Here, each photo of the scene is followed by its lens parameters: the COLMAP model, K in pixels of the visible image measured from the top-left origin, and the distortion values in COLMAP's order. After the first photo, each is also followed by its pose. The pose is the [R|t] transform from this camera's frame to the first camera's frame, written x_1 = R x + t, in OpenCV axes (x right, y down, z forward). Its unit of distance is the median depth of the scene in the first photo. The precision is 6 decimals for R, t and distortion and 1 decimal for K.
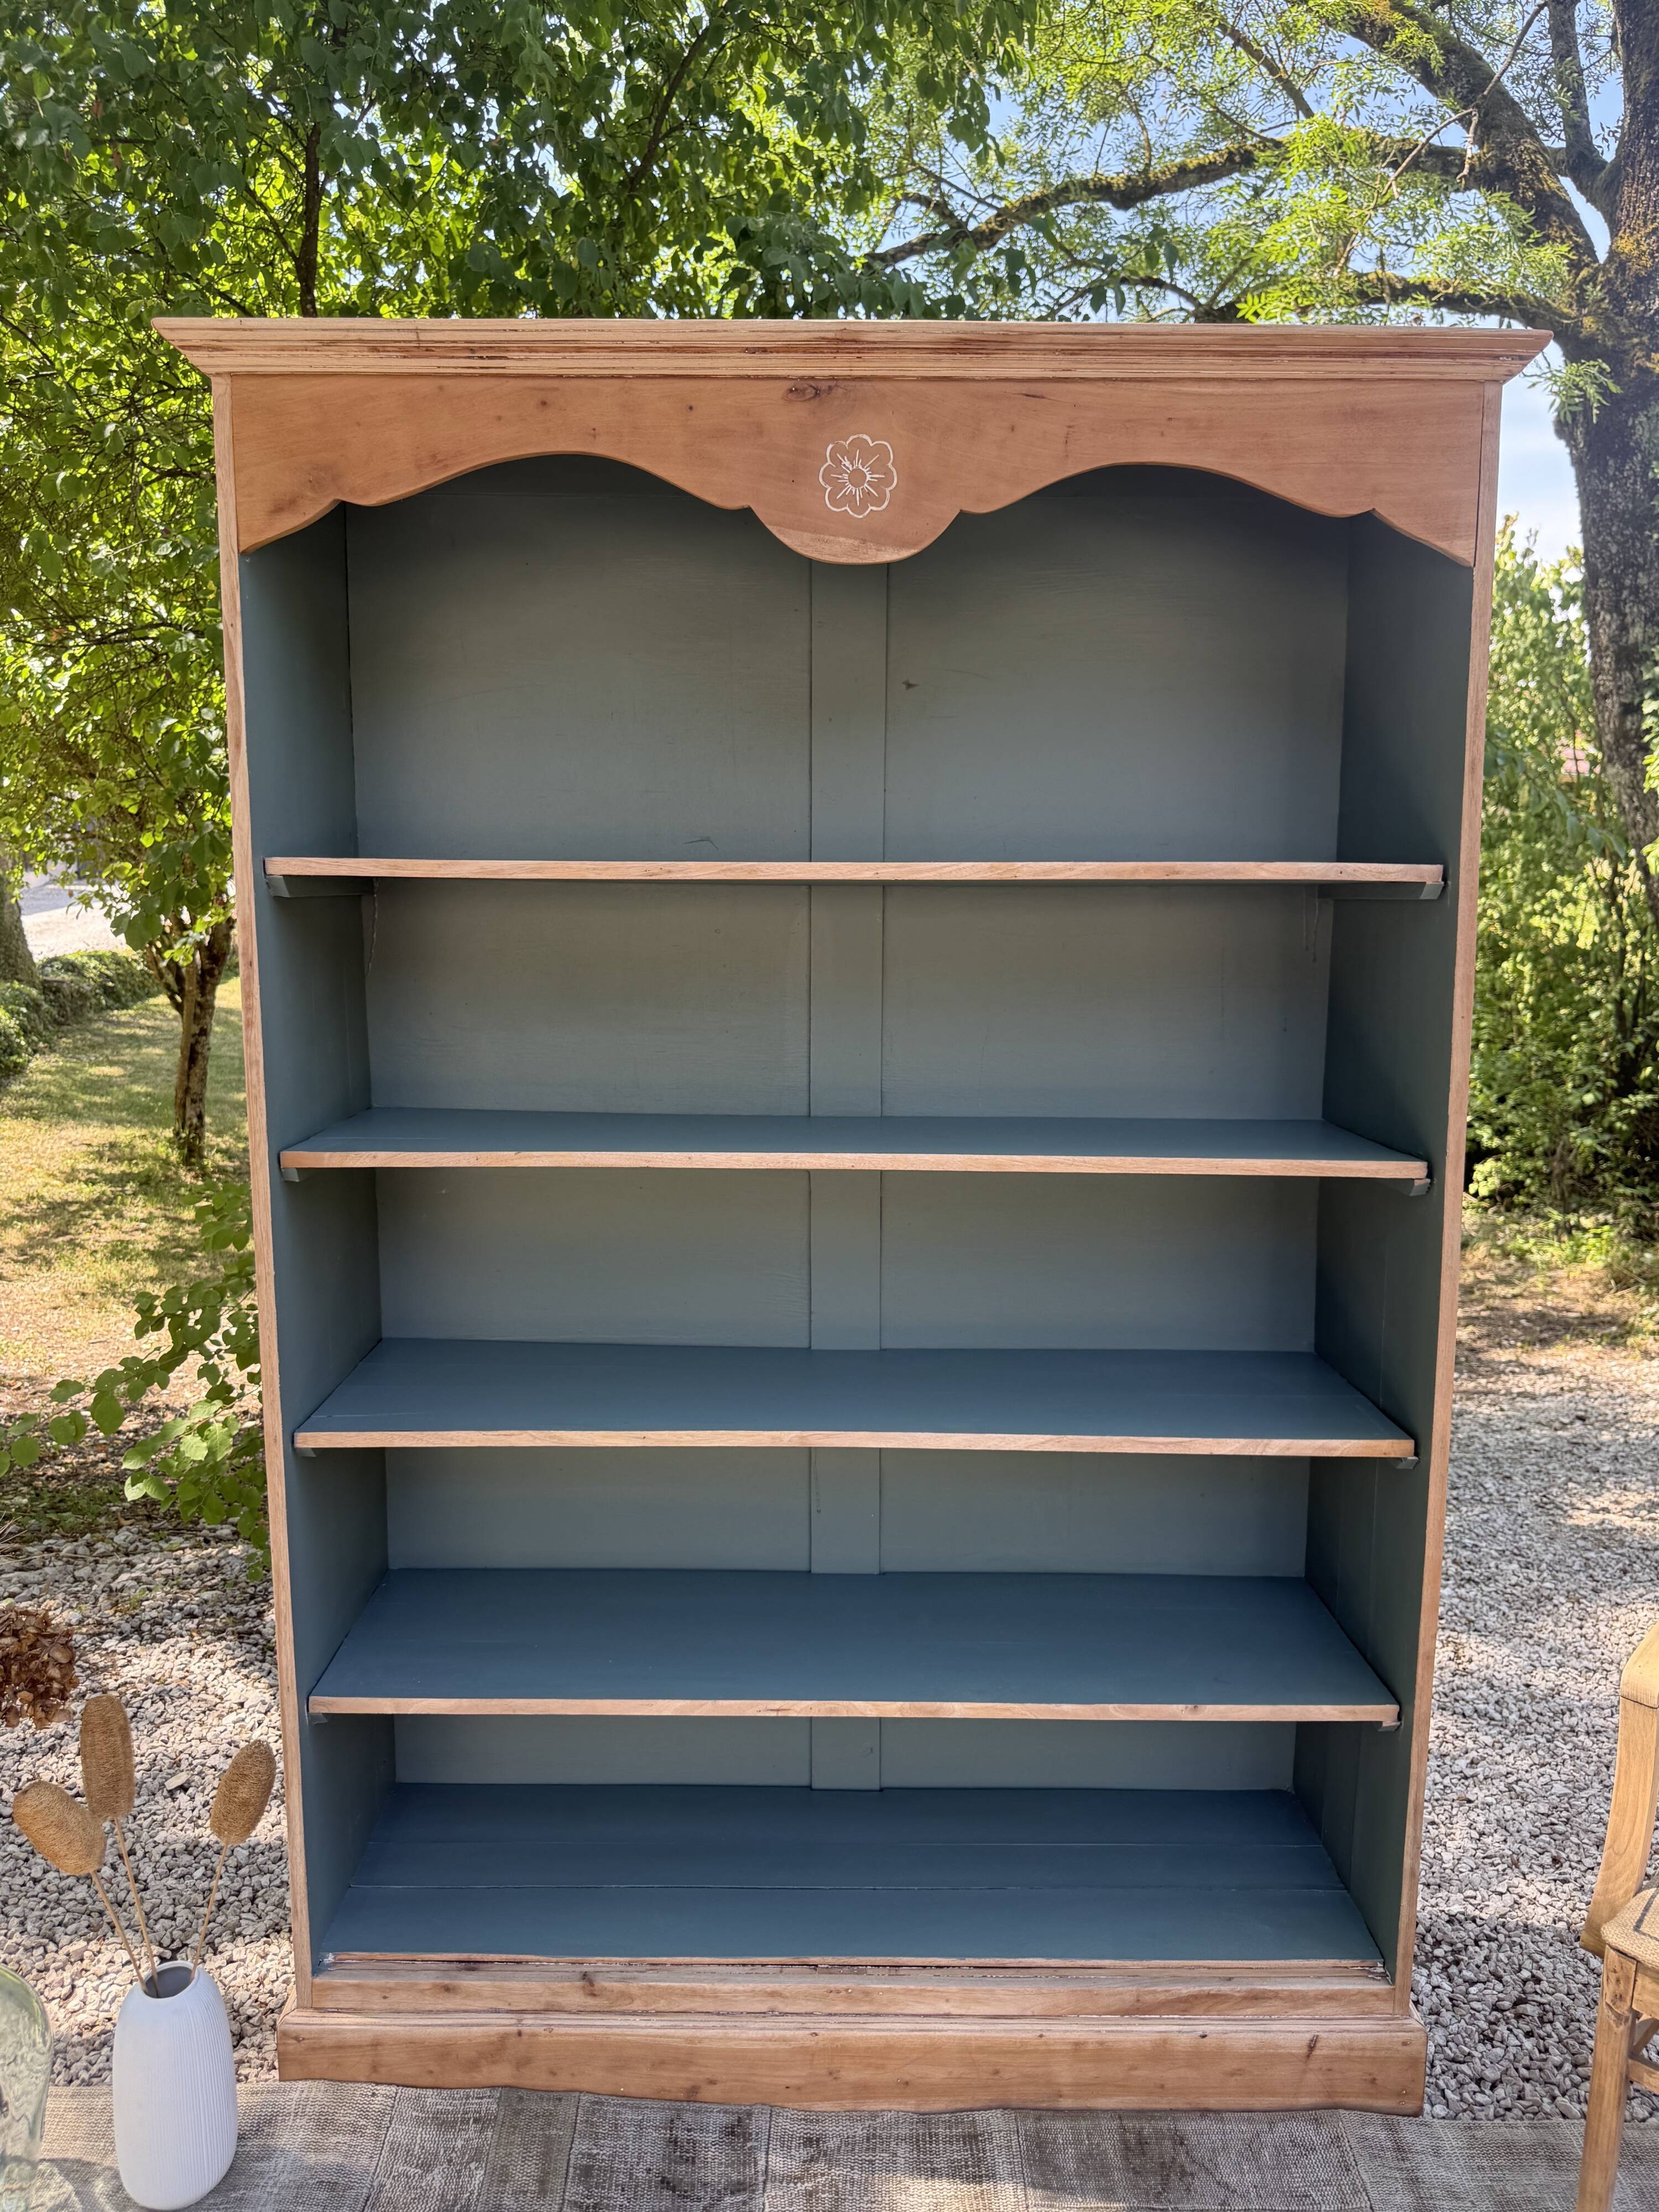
lens RADIAL K [[1586.4, 0, 824.9], [0, 1586.4, 1110.7], [0, 0, 1]] dist [0.014400, -0.022811]
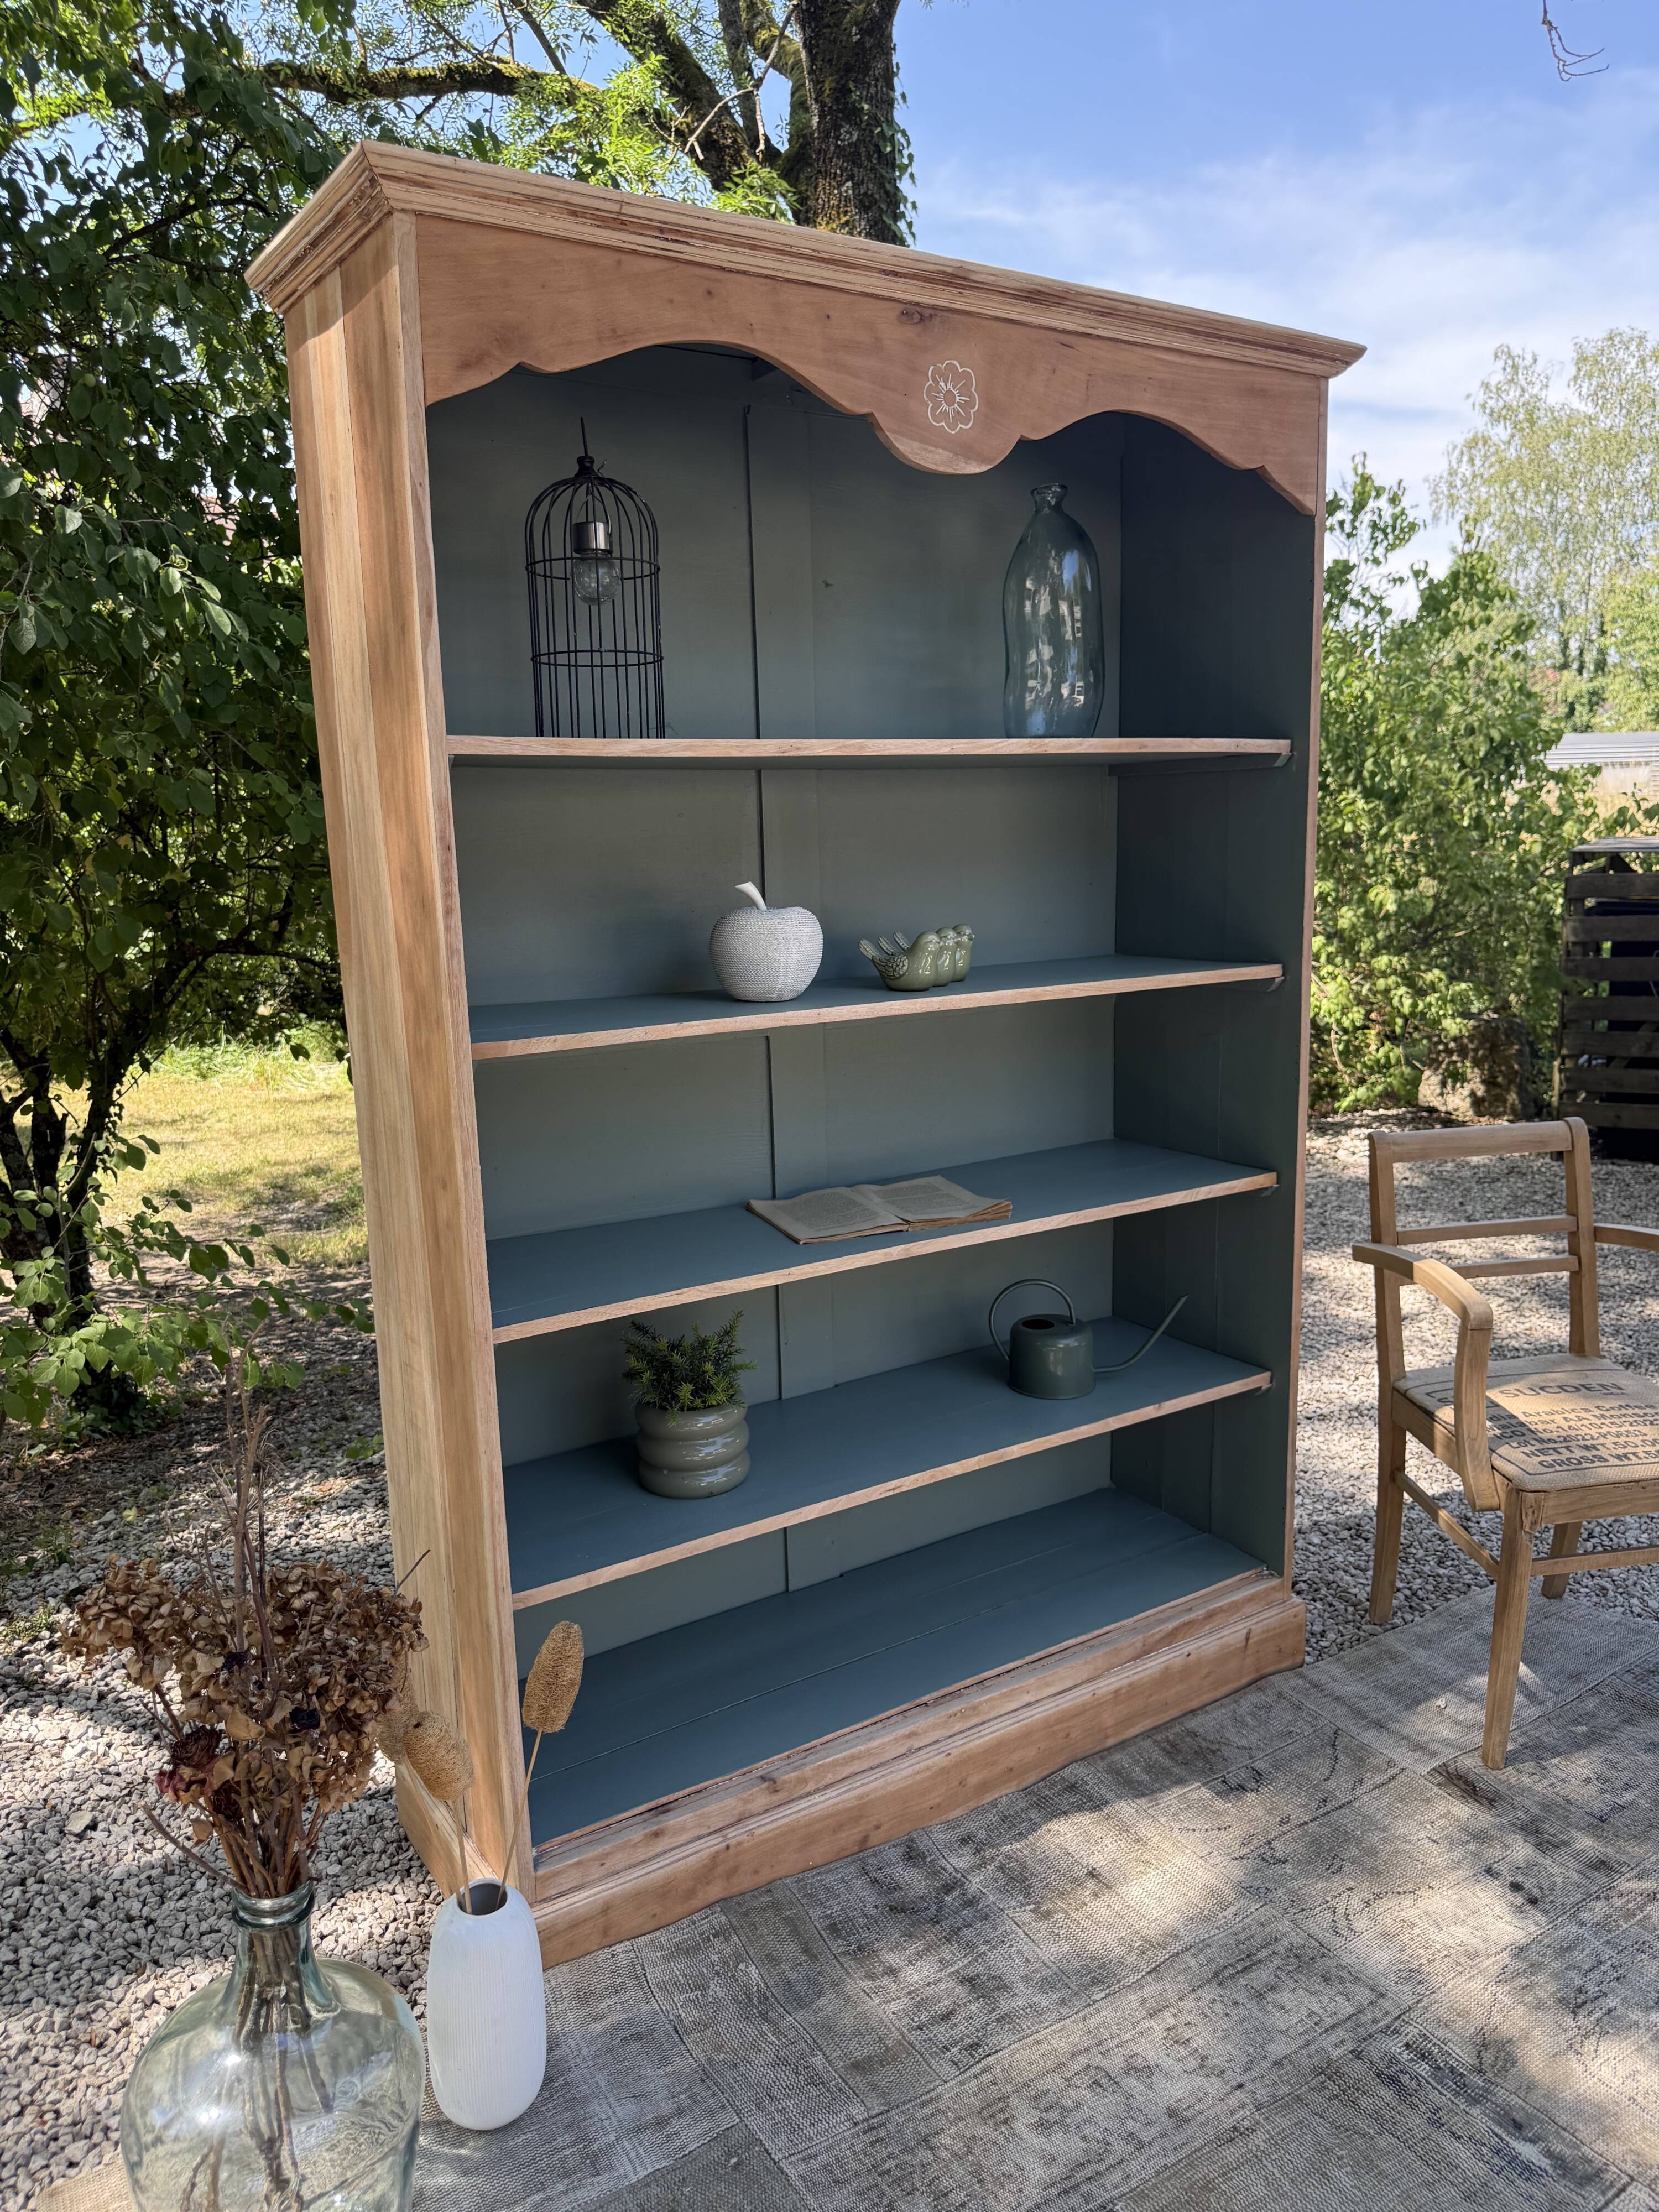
lens RADIAL K [[1586.4, 0, 830.0], [0, 1586.4, 1112.0], [0, 0, 1]] dist [0.014400, -0.022811]
pose [[0.841386, -0.125585, 0.525640, -0.629289], [0.102996, 0.992061, 0.072157, 0.019208], [-0.530529, -0.006573, 0.847641, 0.059212]]
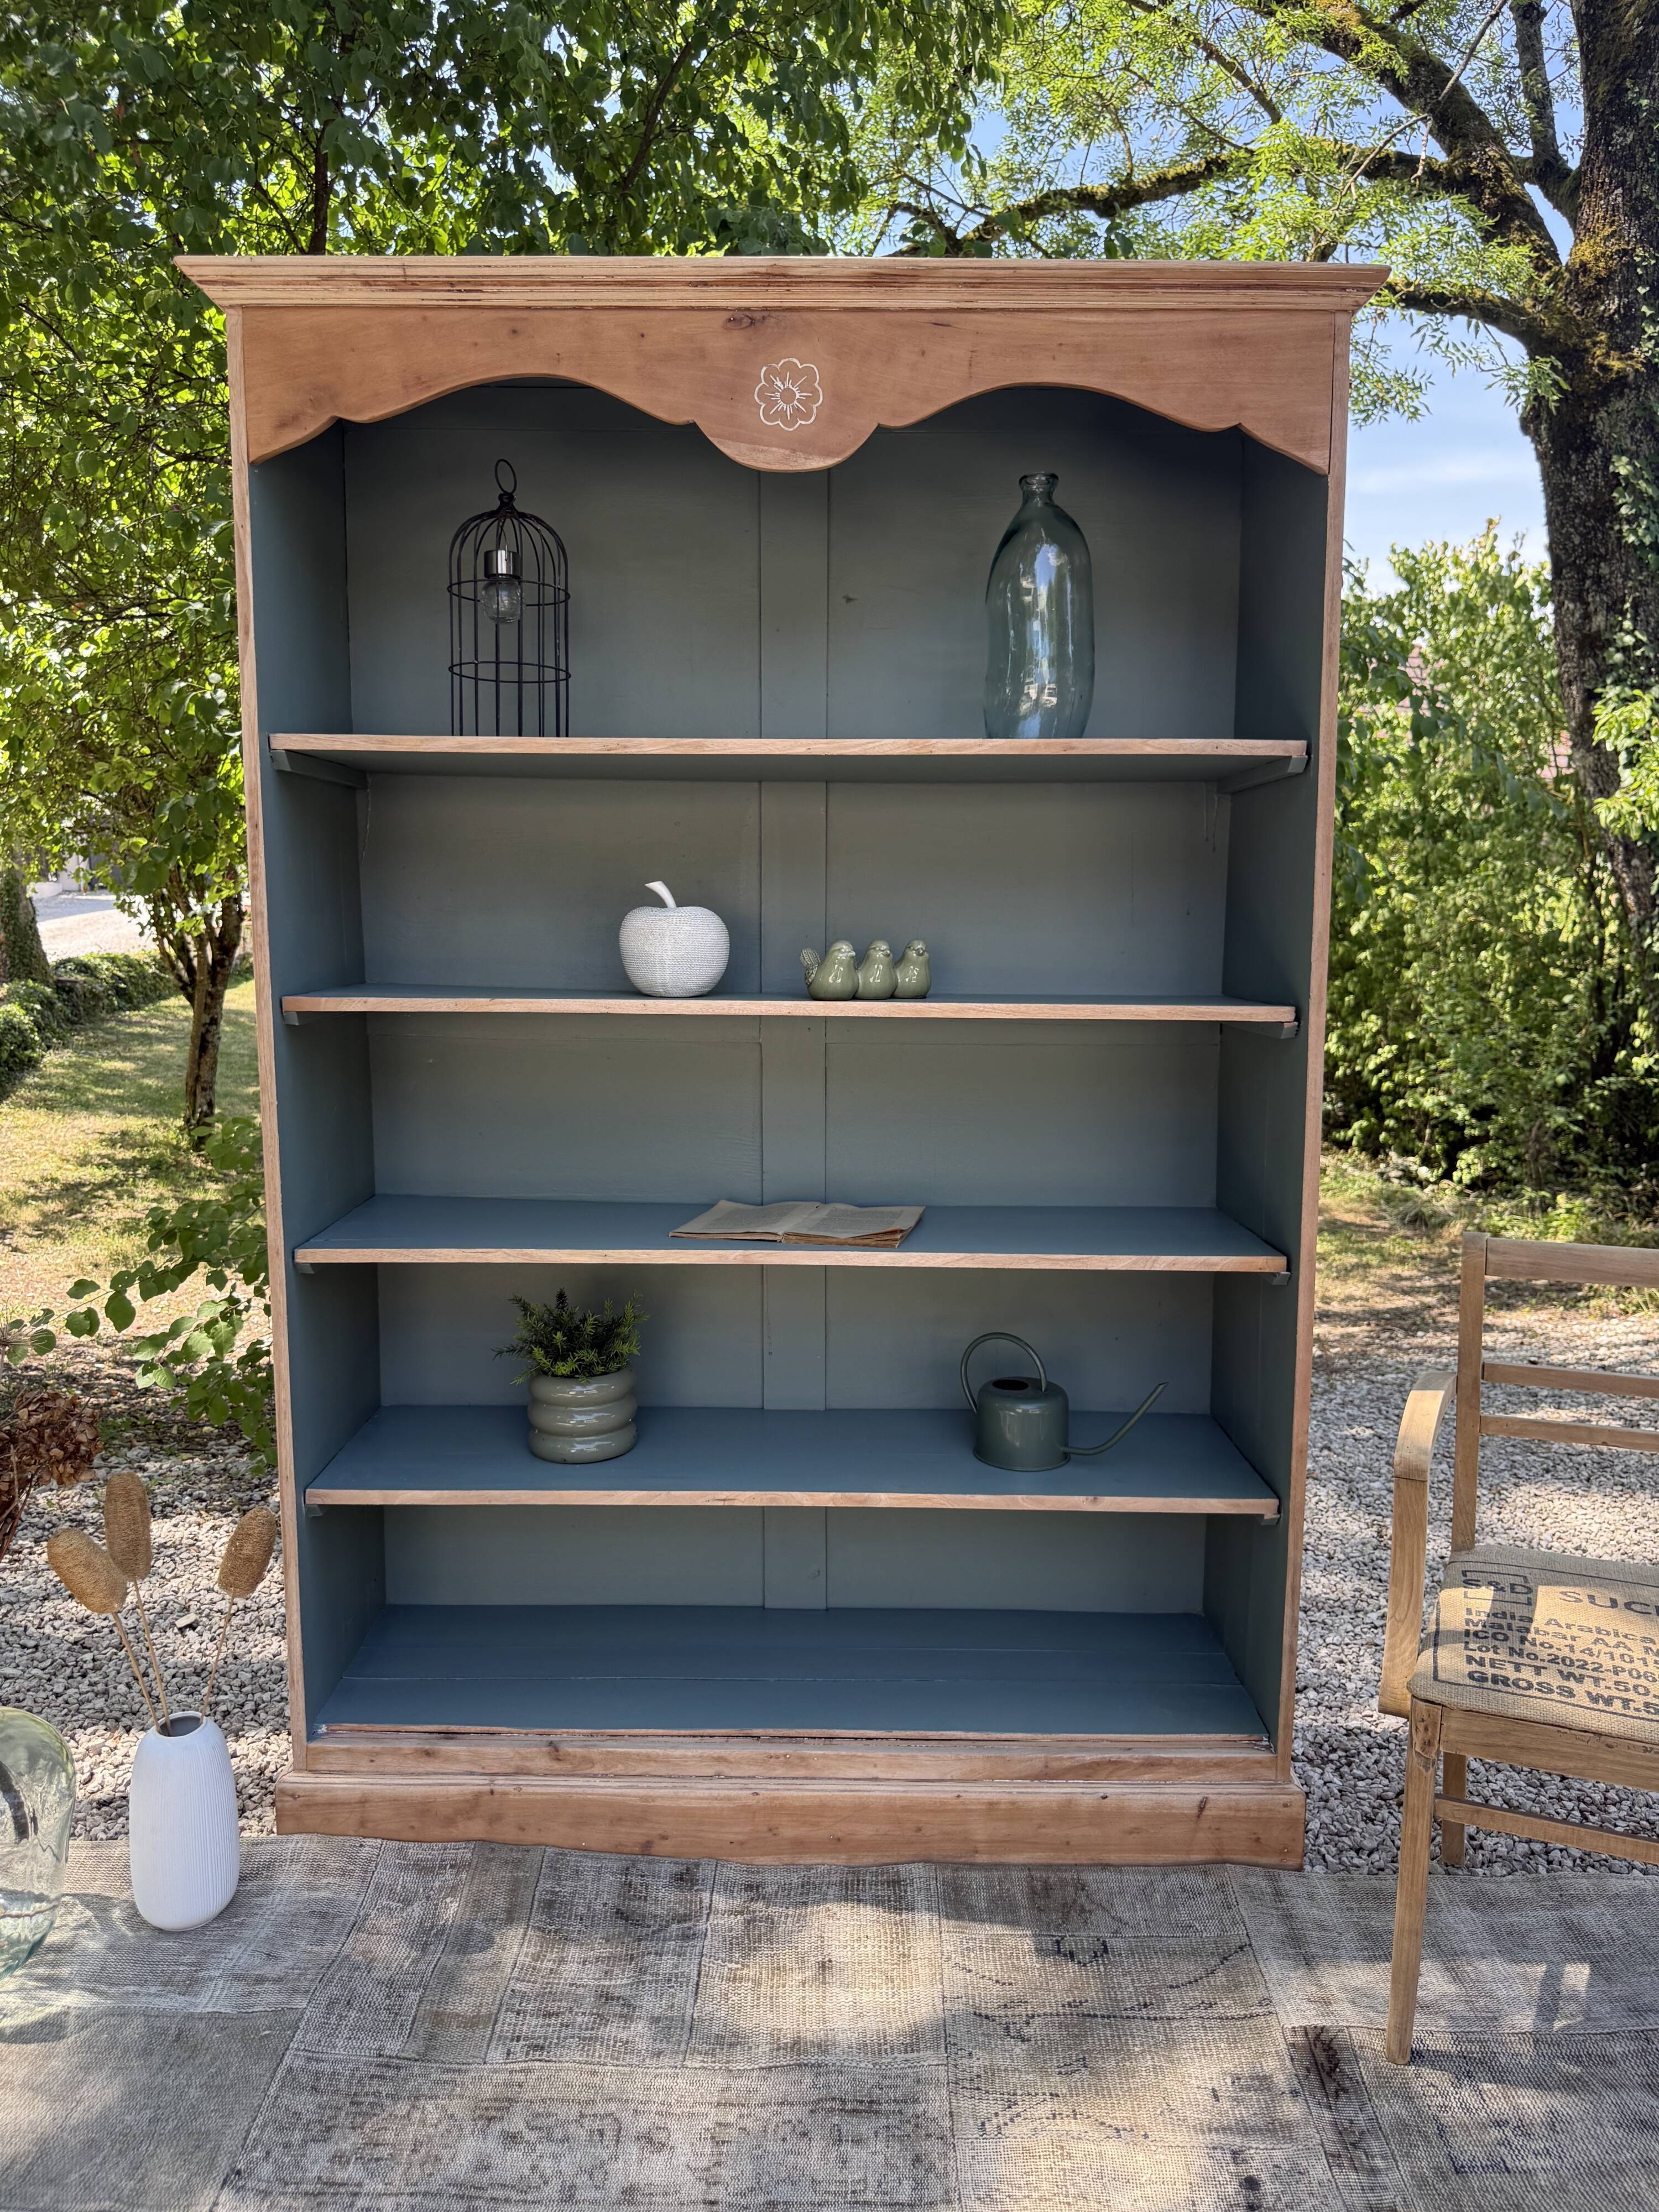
lens RADIAL K [[1586.4, 0, 824.9], [0, 1586.4, 1112.0], [0, 0, 1]] dist [0.014400, -0.022811]
pose [[0.999985, 0.001460, -0.005325, 0.046989], [-0.001519, 0.999936, -0.011175, 0.113307], [0.005308, 0.011183, 0.999923, -0.121314]]
